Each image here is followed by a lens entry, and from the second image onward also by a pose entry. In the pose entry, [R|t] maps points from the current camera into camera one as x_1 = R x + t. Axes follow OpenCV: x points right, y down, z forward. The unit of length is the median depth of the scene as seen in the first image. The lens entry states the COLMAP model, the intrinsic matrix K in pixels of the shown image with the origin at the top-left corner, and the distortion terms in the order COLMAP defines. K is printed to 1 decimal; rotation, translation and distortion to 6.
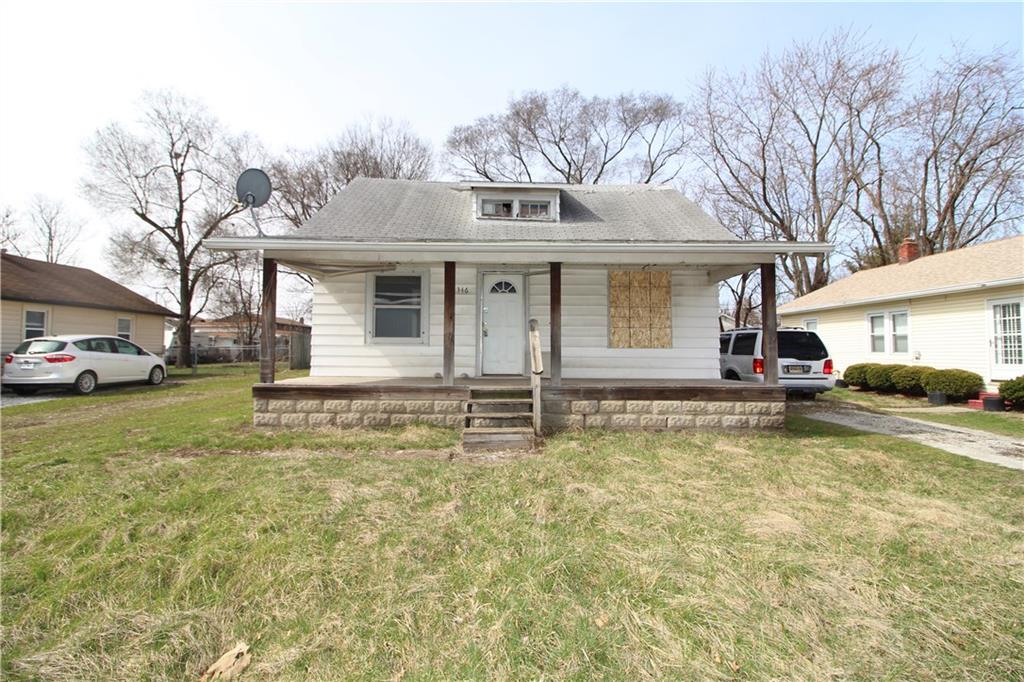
lens RADIAL K [[470.9, 0, 506.3], [0, 470.9, 326.8], [0, 0, 1]] dist [0.001702, -0.014433]
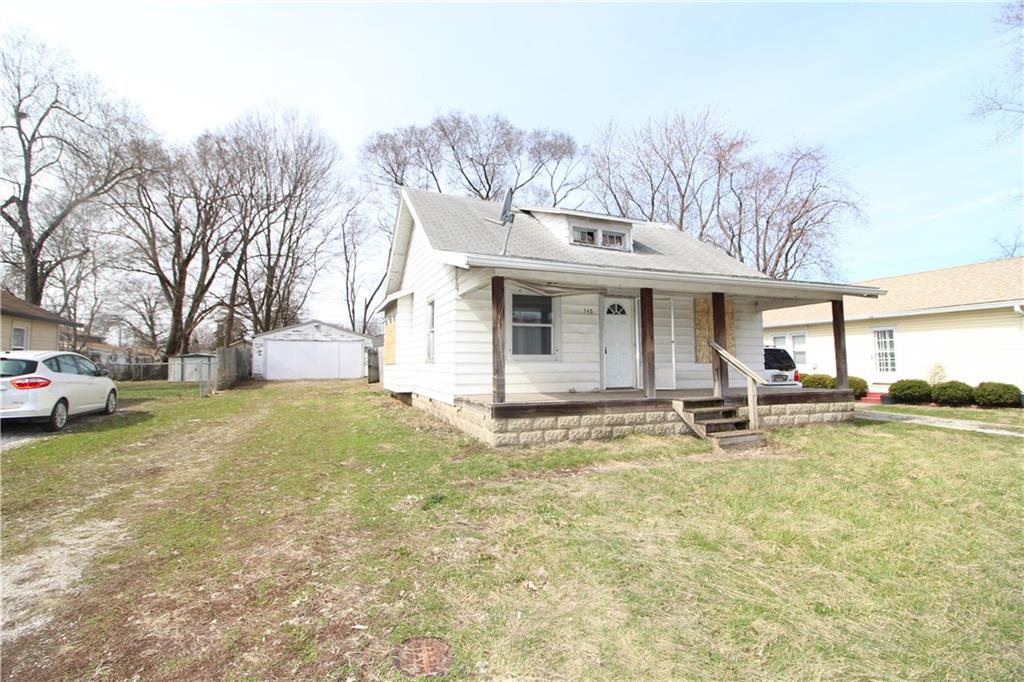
lens RADIAL K [[470.9, 0, 506.3], [0, 470.9, 326.8], [0, 0, 1]] dist [0.001702, -0.014433]
pose [[0.933889, 0.018622, 0.357077, -0.648194], [-0.008819, 0.999539, -0.029063, -0.007896], [-0.357453, 0.023992, 0.933623, 0.054116]]
